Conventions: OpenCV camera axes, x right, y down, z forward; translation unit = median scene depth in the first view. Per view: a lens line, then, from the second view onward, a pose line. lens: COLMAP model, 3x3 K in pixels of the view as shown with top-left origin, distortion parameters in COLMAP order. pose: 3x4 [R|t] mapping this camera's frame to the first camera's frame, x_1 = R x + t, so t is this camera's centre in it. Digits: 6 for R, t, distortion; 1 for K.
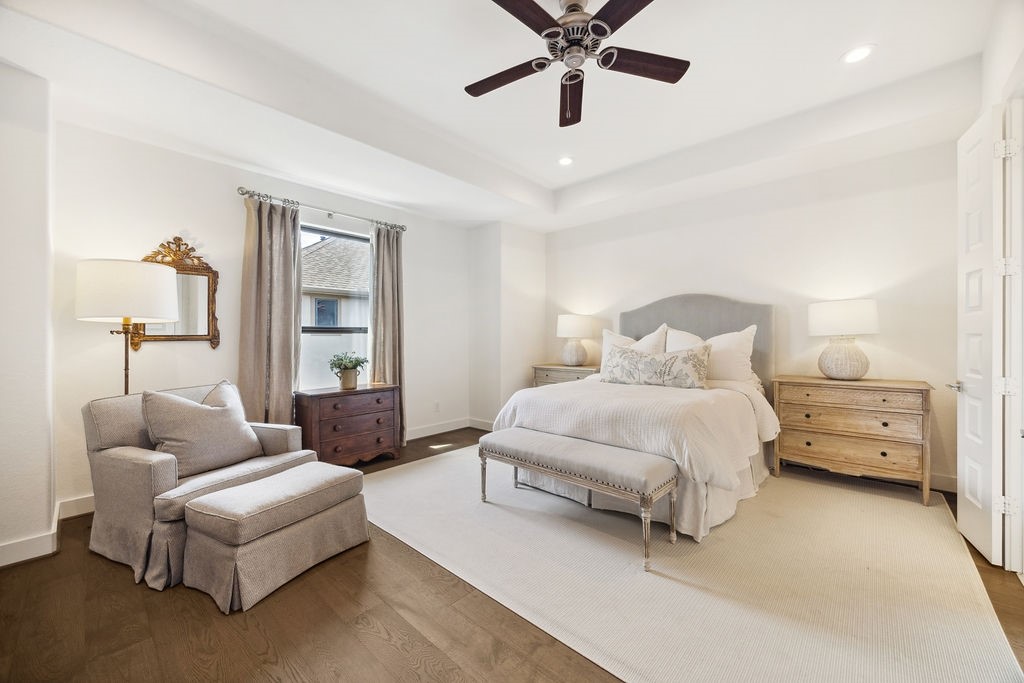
lens RADIAL K [[396.8, 0, 512.8], [0, 396.8, 339.1], [0, 0, 1]] dist [-0.002574, -0.000069]
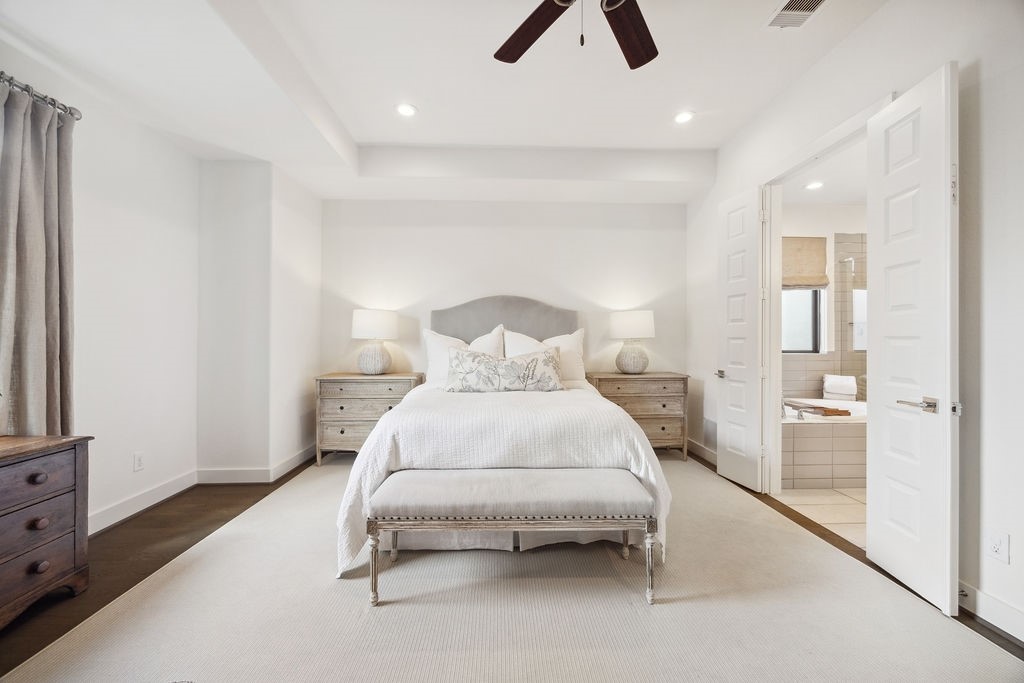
lens RADIAL K [[396.8, 0, 513.2], [0, 396.8, 339.2], [0, 0, 1]] dist [-0.002574, -0.000069]
pose [[0.712271, 0.007222, 0.701867, -0.312028], [-0.002261, 0.999965, -0.007995, 0.003833], [-0.701901, 0.004108, 0.712263, 0.366448]]
